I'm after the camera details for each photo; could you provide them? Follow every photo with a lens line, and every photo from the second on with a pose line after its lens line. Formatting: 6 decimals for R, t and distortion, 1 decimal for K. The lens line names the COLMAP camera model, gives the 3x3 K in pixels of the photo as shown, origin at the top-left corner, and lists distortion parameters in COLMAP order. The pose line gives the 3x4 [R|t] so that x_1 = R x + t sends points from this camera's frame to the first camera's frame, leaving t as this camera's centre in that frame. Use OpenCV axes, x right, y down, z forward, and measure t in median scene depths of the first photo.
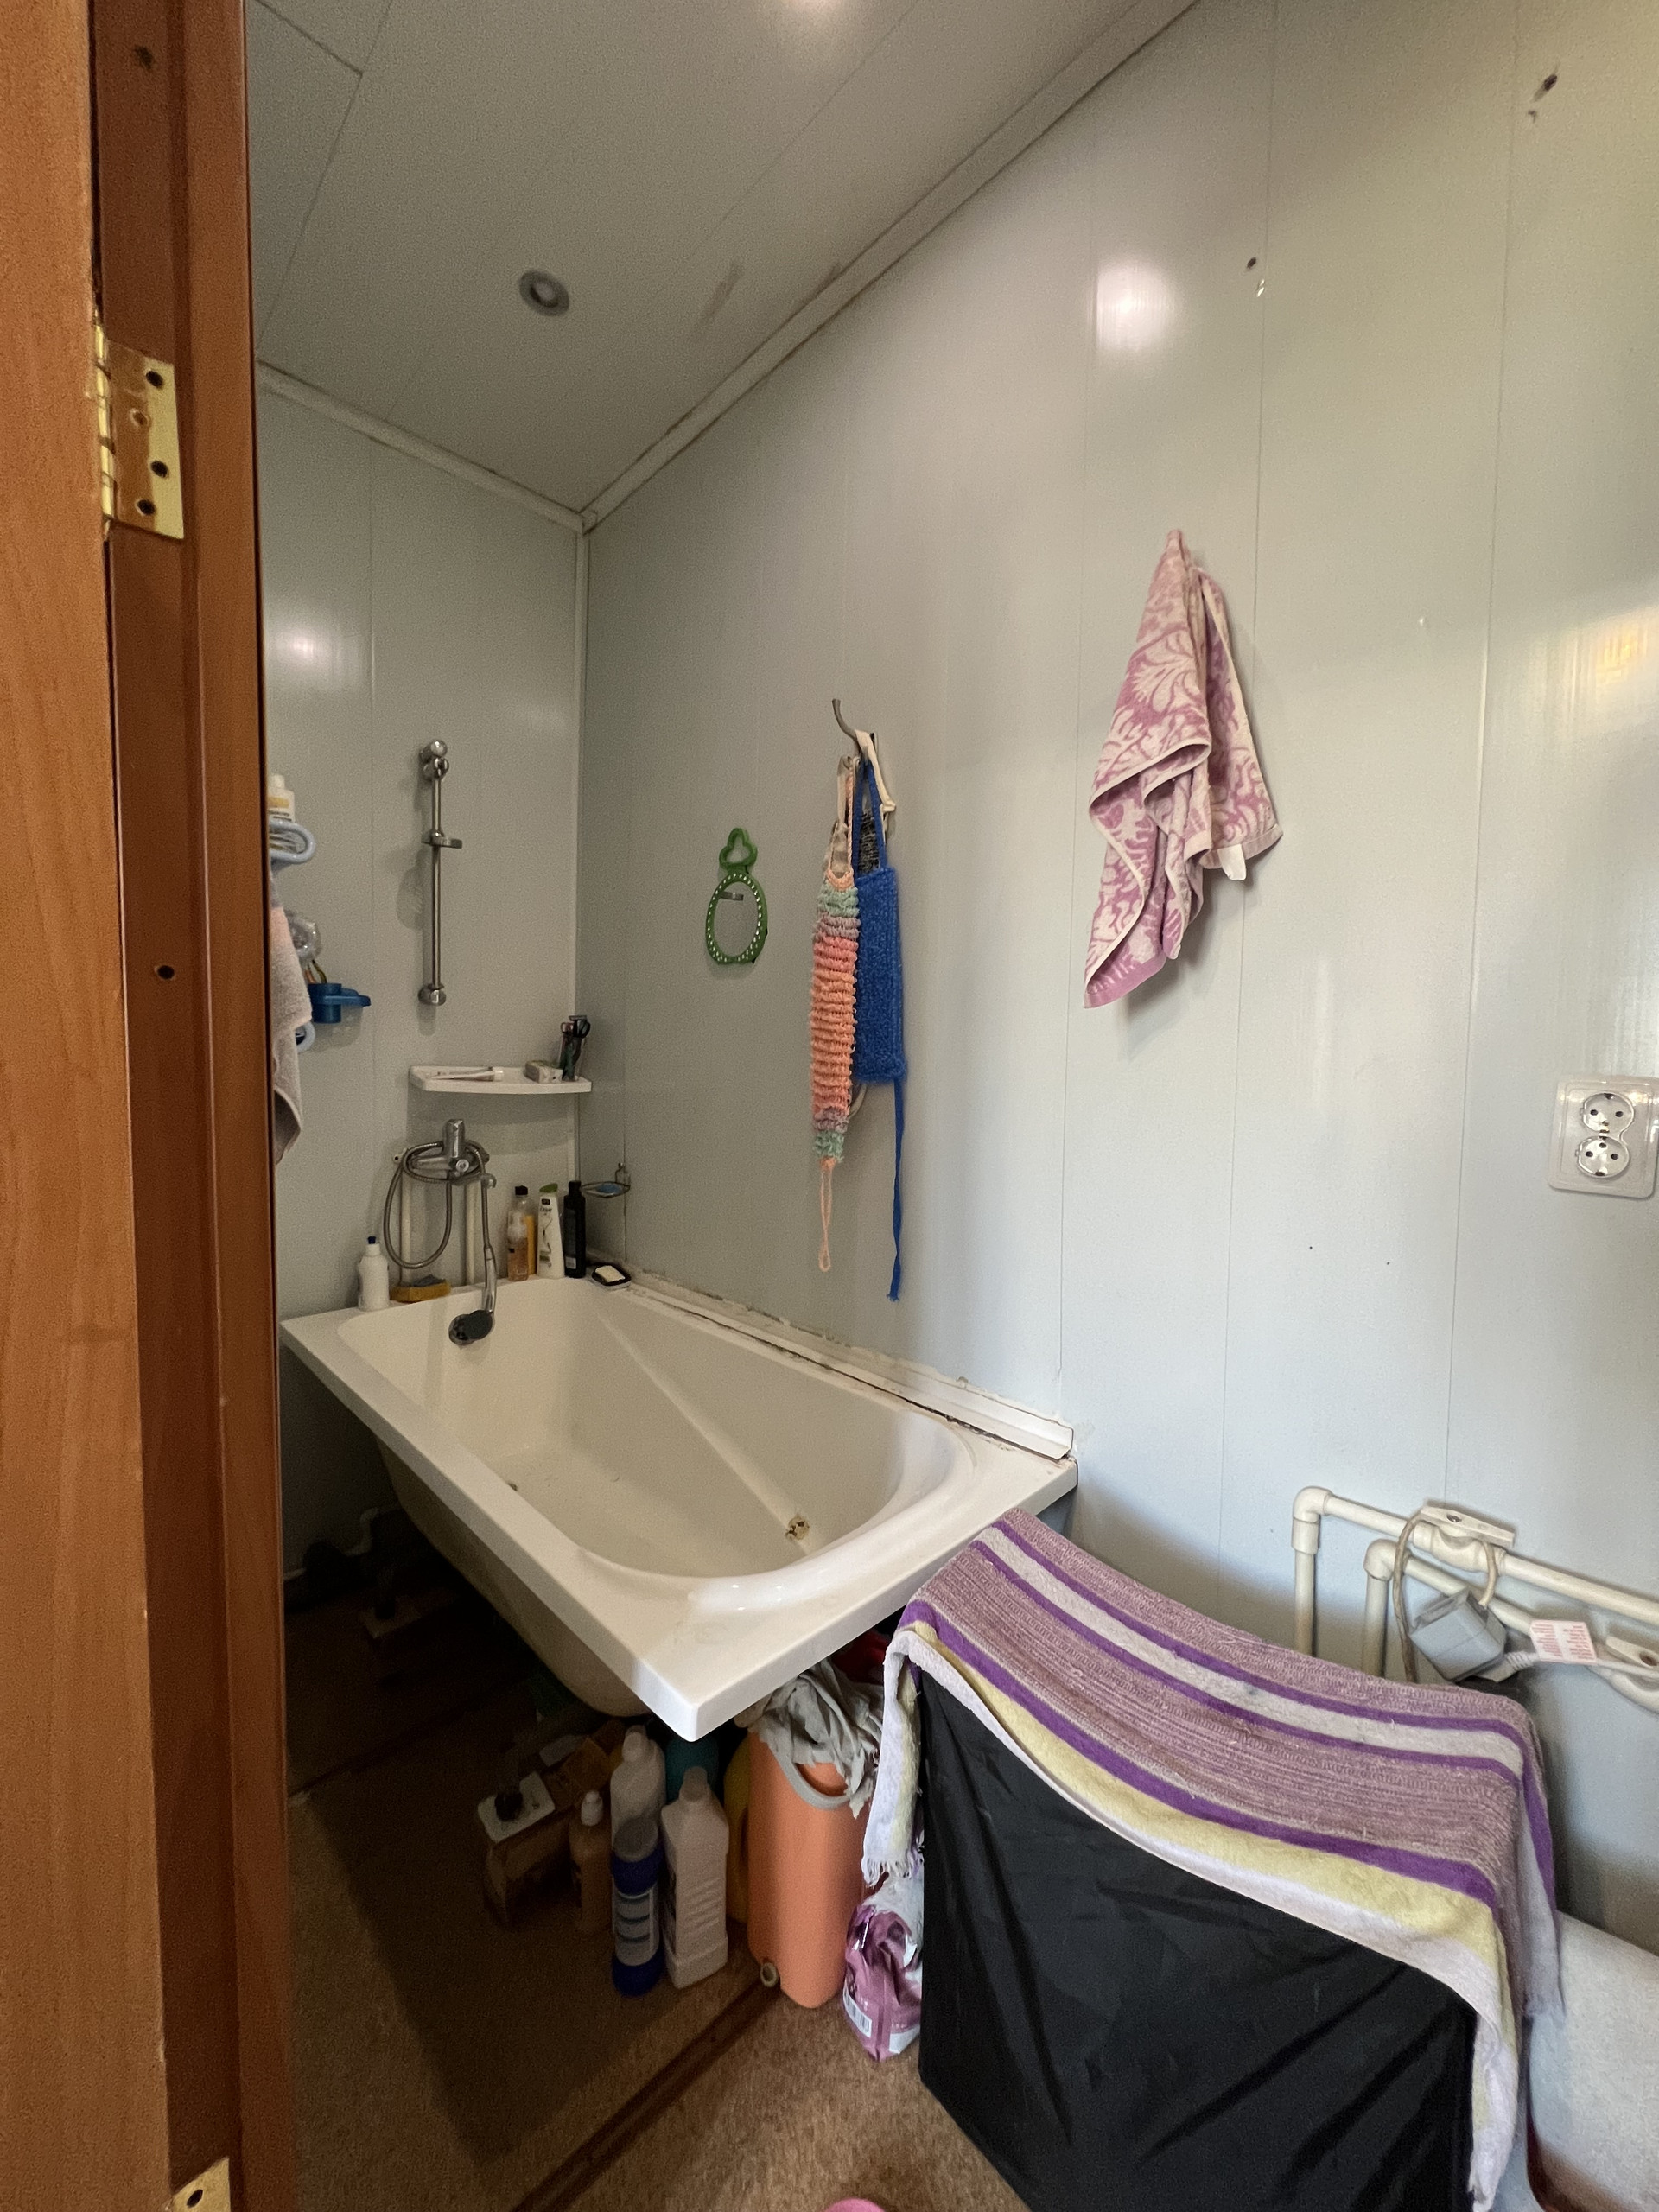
lens RADIAL K [[884.9, 0, 835.4], [0, 884.9, 1101.1], [0, 0, 1]] dist [-0.002695, 0.000658]
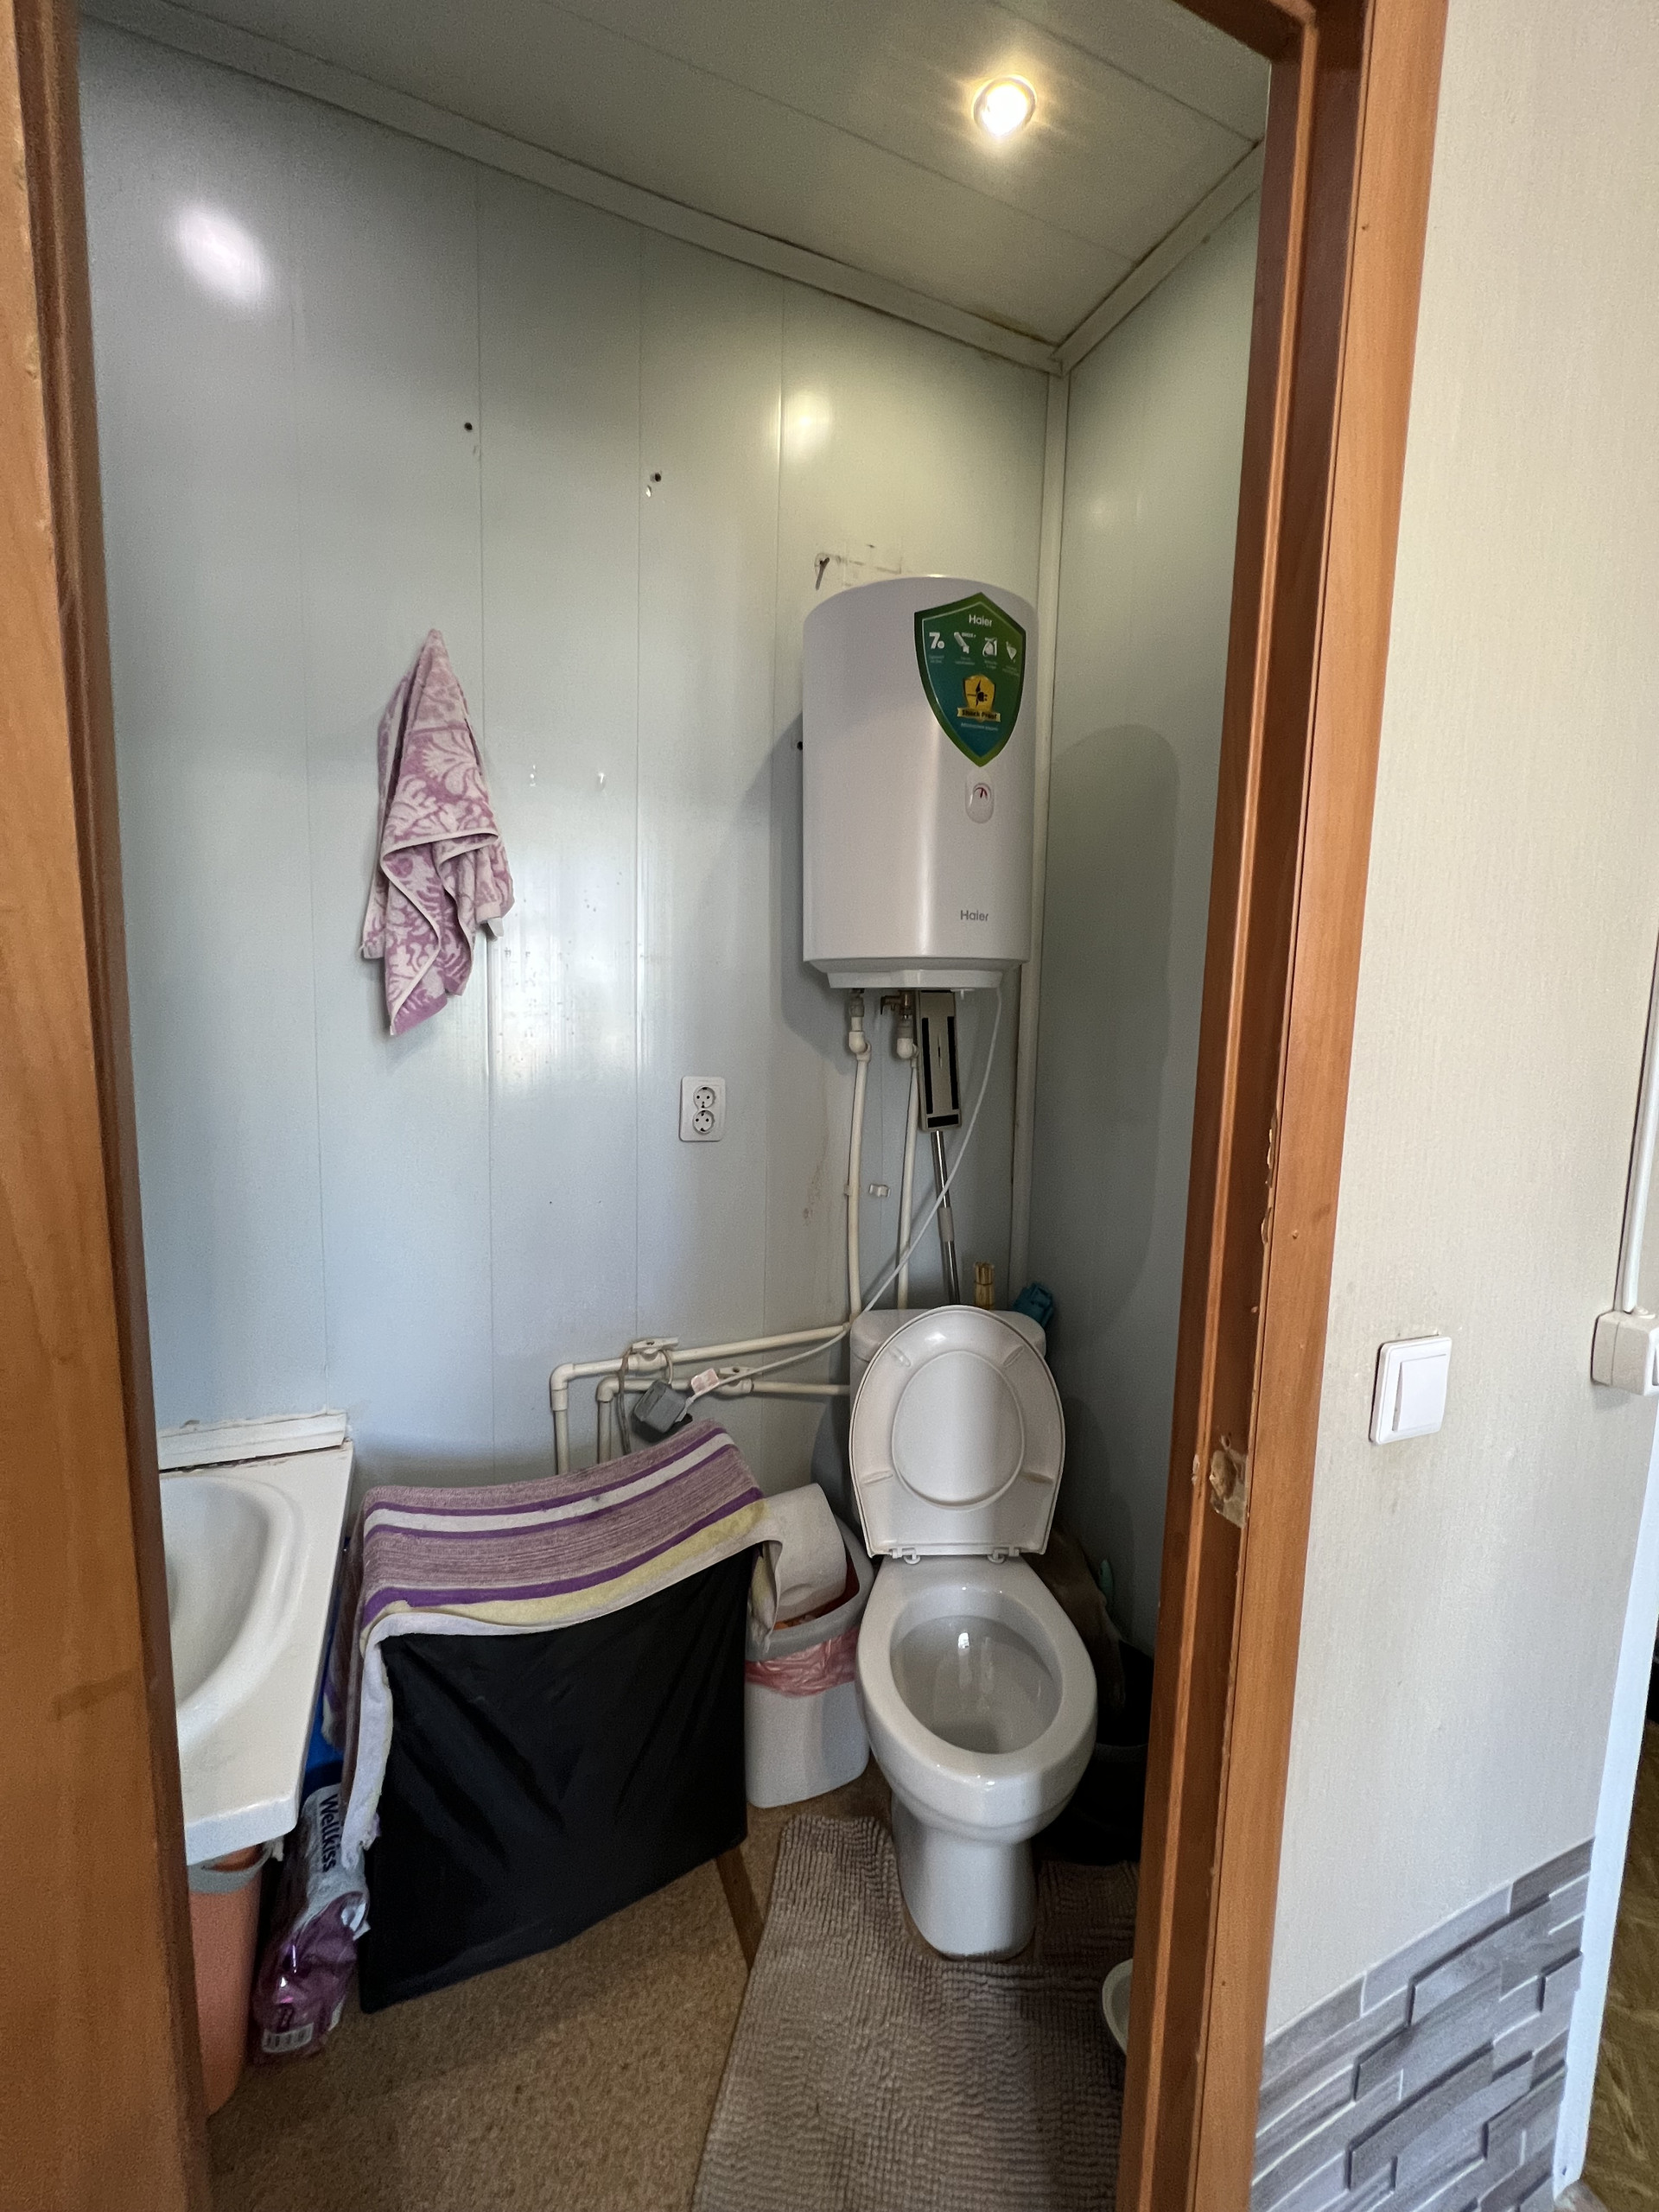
lens RADIAL K [[884.9, 0, 838.9], [0, 884.9, 1101.1], [0, 0, 1]] dist [-0.002695, 0.000658]
pose [[0.348210, -0.107766, 0.931202, -0.629012], [0.024159, 0.994072, 0.106008, -0.140099], [-0.937105, -0.014416, 0.348749, 0.077959]]
